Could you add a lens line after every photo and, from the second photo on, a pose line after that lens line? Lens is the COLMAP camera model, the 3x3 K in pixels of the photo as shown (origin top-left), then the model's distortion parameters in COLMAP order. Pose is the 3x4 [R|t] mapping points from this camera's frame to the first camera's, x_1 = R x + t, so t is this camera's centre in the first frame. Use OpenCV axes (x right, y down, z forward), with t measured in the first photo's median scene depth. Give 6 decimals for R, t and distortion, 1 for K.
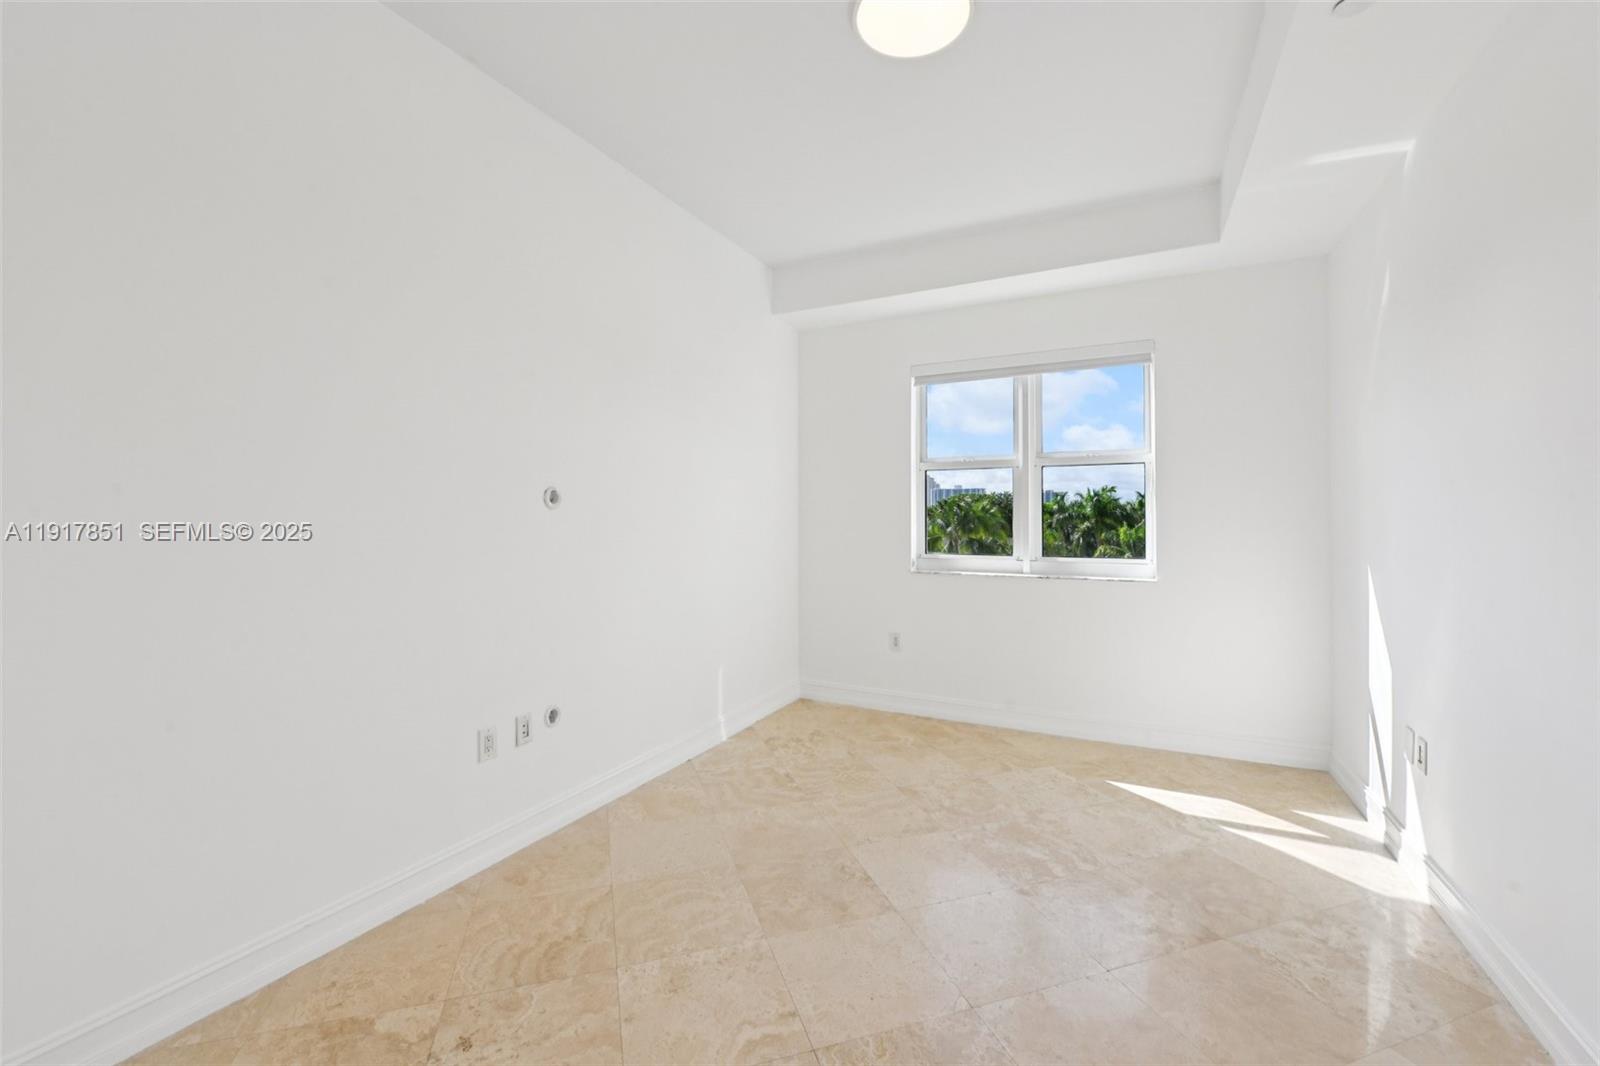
lens RADIAL K [[638.7, 0, 803.0], [0, 638.7, 520.1], [0, 0, 1]] dist [-0.004463, -0.000458]
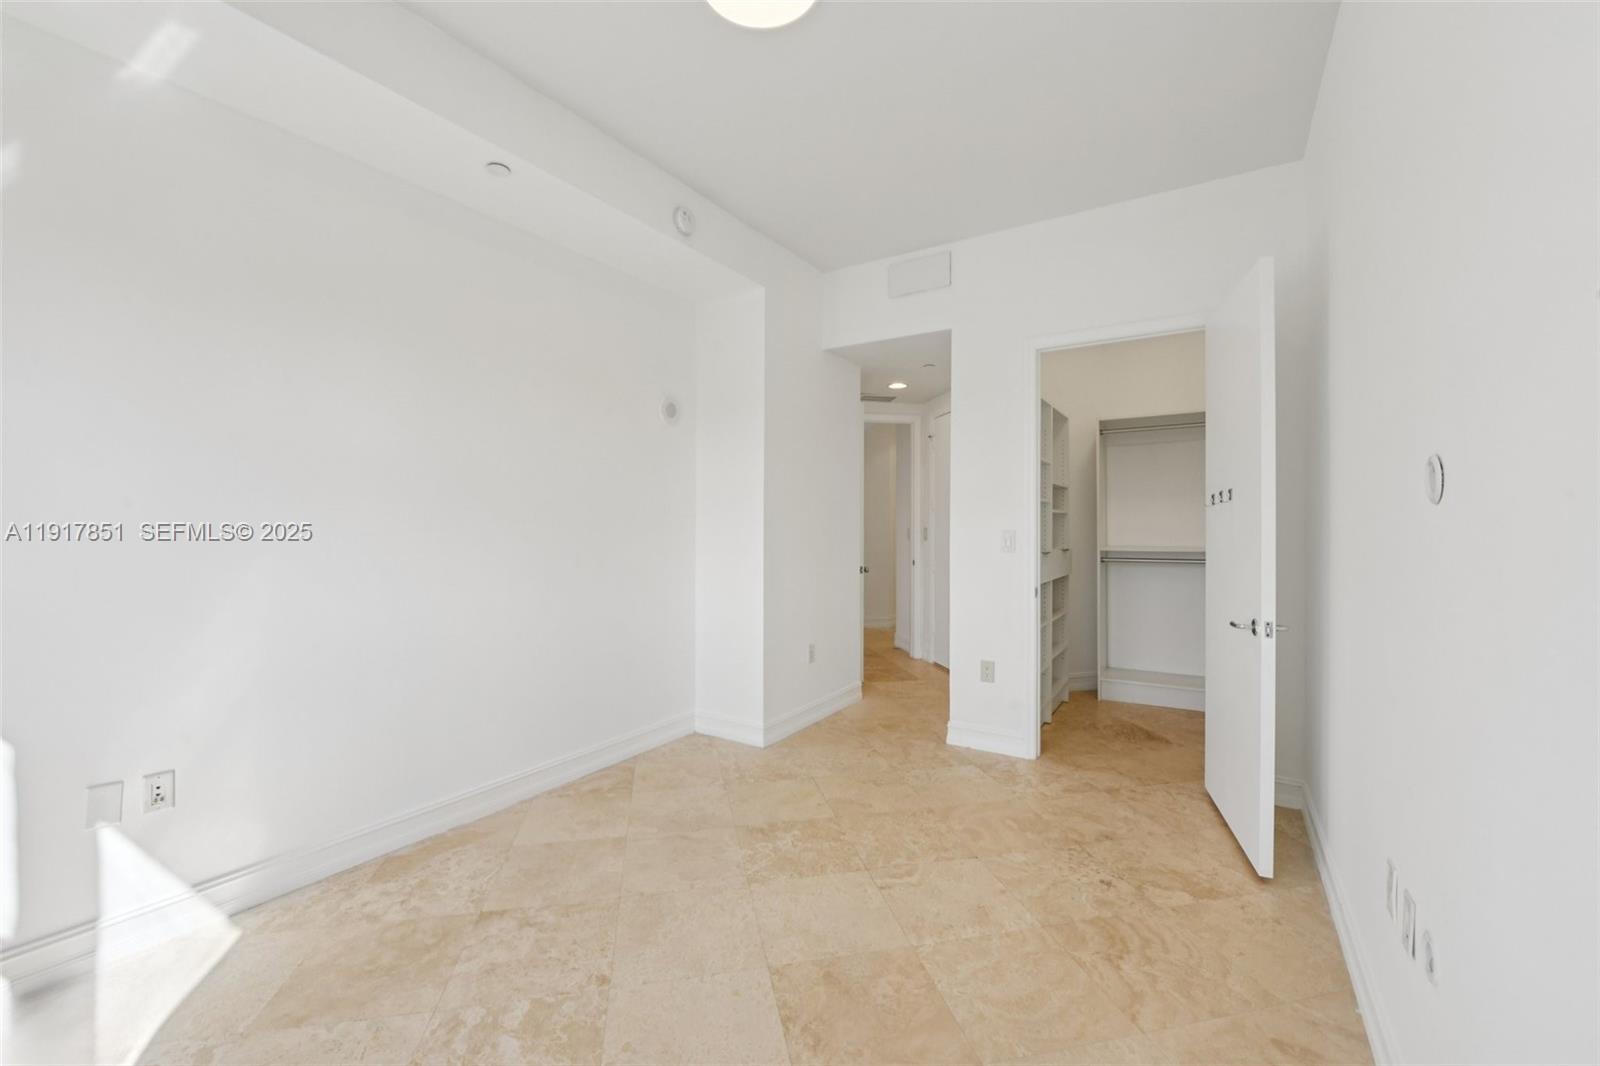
lens RADIAL K [[657.5, 0, 801.4], [0, 657.5, 523.9], [0, 0, 1]] dist [-0.014799, -0.000996]
pose [[-0.994529, -0.004691, 0.104356, 0.011008], [-0.004456, 0.999987, 0.002487, -0.002268], [-0.104366, 0.002009, -0.994537, 1.964974]]
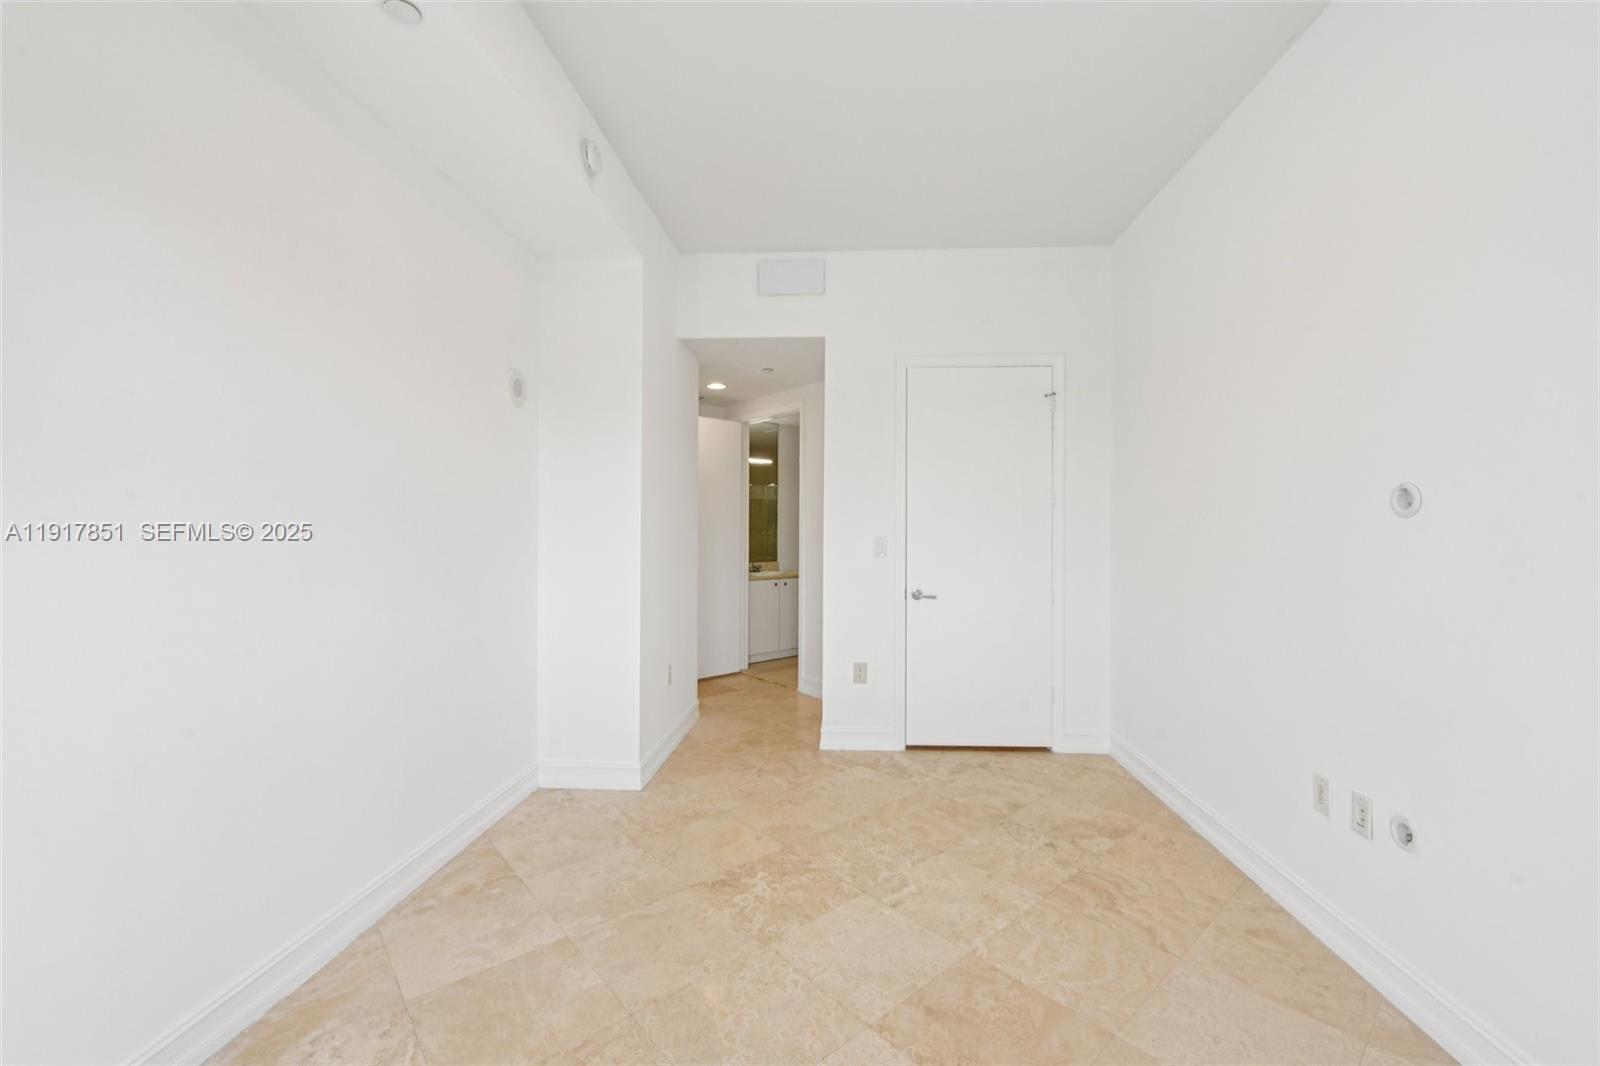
lens RADIAL K [[657.5, 0, 823.1], [0, 657.5, 528.3], [0, 0, 1]] dist [-0.014799, -0.000996]
pose [[-0.911456, -0.004046, -0.411377, 0.555045], [-0.003686, 0.999992, -0.001669, -0.002979], [0.411381, -0.000005, -0.911464, 1.778433]]
